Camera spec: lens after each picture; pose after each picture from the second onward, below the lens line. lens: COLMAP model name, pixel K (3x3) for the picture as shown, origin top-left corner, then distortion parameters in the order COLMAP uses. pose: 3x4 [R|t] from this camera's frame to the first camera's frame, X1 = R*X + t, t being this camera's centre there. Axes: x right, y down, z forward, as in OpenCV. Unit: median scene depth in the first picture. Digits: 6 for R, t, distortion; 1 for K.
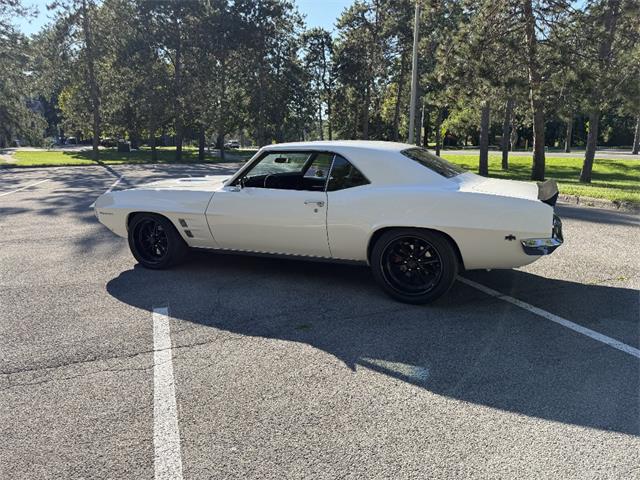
lens RADIAL K [[461.0, 0, 320.0], [0, 461.0, 240.0], [0, 0, 1]] dist [0.065980, -0.061316]
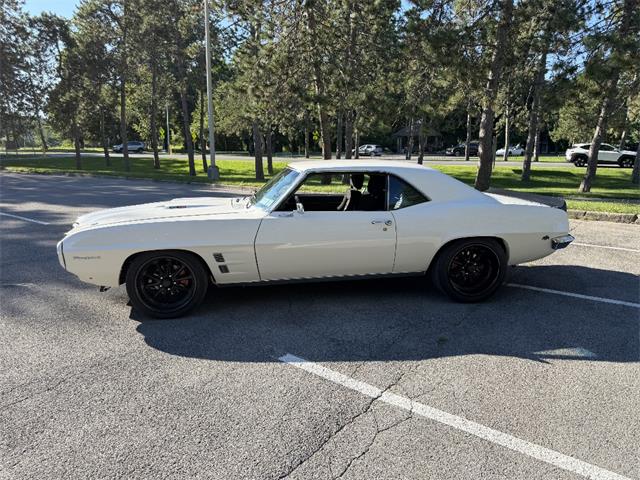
lens RADIAL K [[461.0, 0, 320.0], [0, 461.0, 240.0], [0, 0, 1]] dist [0.065980, -0.061316]
pose [[0.843610, -0.103218, 0.526943, -0.193167], [0.106451, 0.994021, 0.024288, -0.023119], [-0.526299, 0.035604, 0.849554, 0.055370]]
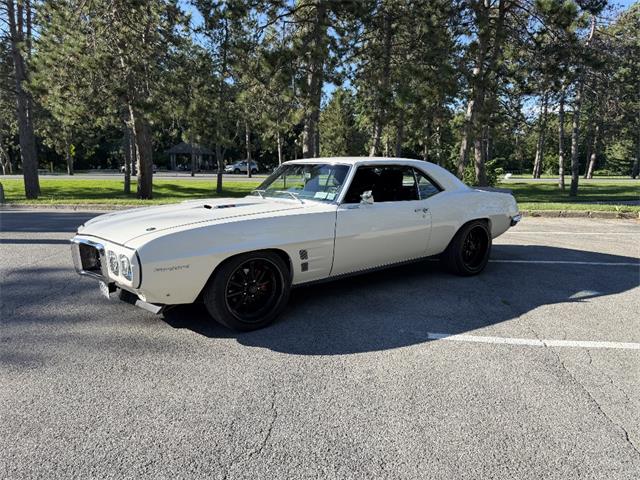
lens RADIAL K [[462.5, 0, 320.0], [0, 462.5, 240.0], [0, 0, 1]] dist [0.040069, -0.050045]
pose [[0.464339, -0.136898, 0.875013, -0.323613], [0.179505, 0.982023, 0.058383, -0.034125], [-0.867276, 0.129960, 0.480566, 0.192583]]
